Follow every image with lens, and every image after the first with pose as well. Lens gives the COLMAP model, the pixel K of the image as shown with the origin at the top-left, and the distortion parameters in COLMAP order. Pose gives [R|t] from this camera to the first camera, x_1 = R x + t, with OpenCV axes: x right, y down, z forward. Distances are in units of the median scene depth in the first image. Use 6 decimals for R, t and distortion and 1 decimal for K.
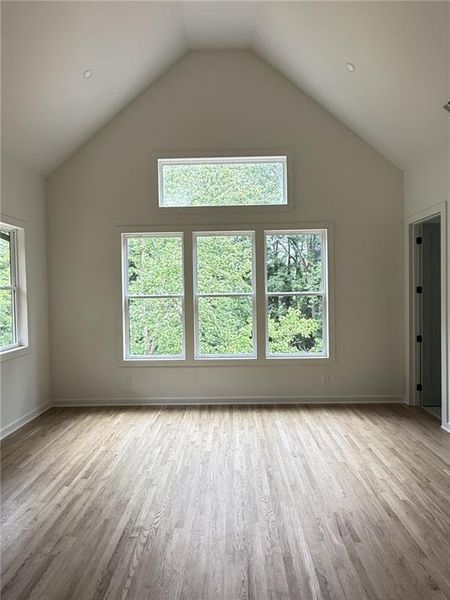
lens RADIAL K [[356.1, 0, 225.0], [0, 356.1, 300.0], [0, 0, 1]] dist [-0.001284, -0.001232]
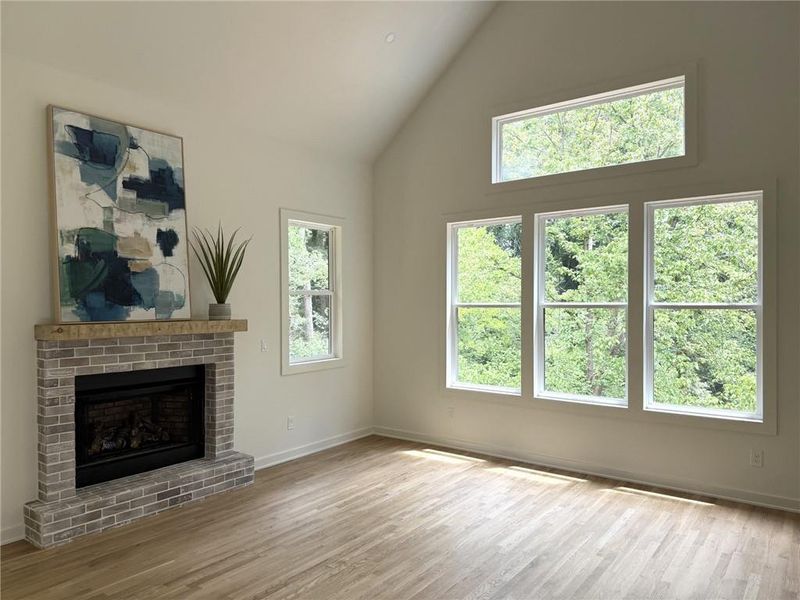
lens RADIAL K [[559.4, 0, 403.1], [0, 559.4, 300.6], [0, 0, 1]] dist [0.044410, -0.065137]
pose [[0.810990, 0.013763, -0.584898, 0.418690], [-0.023055, 0.999699, -0.008444, -0.007635], [0.584606, 0.020332, 0.811063, -0.046914]]
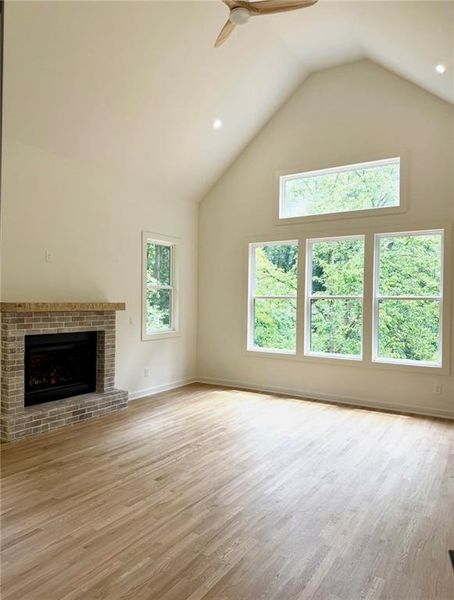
lens RADIAL K [[420.3, 0, 225.1], [0, 420.3, 302.4], [0, 0, 1]] dist [0.028531, -0.002345]
pose [[0.854831, 0.028929, -0.518099, 0.452561], [-0.036179, 0.999338, -0.003894, 0.022219], [0.517643, 0.022073, 0.855312, -0.287403]]
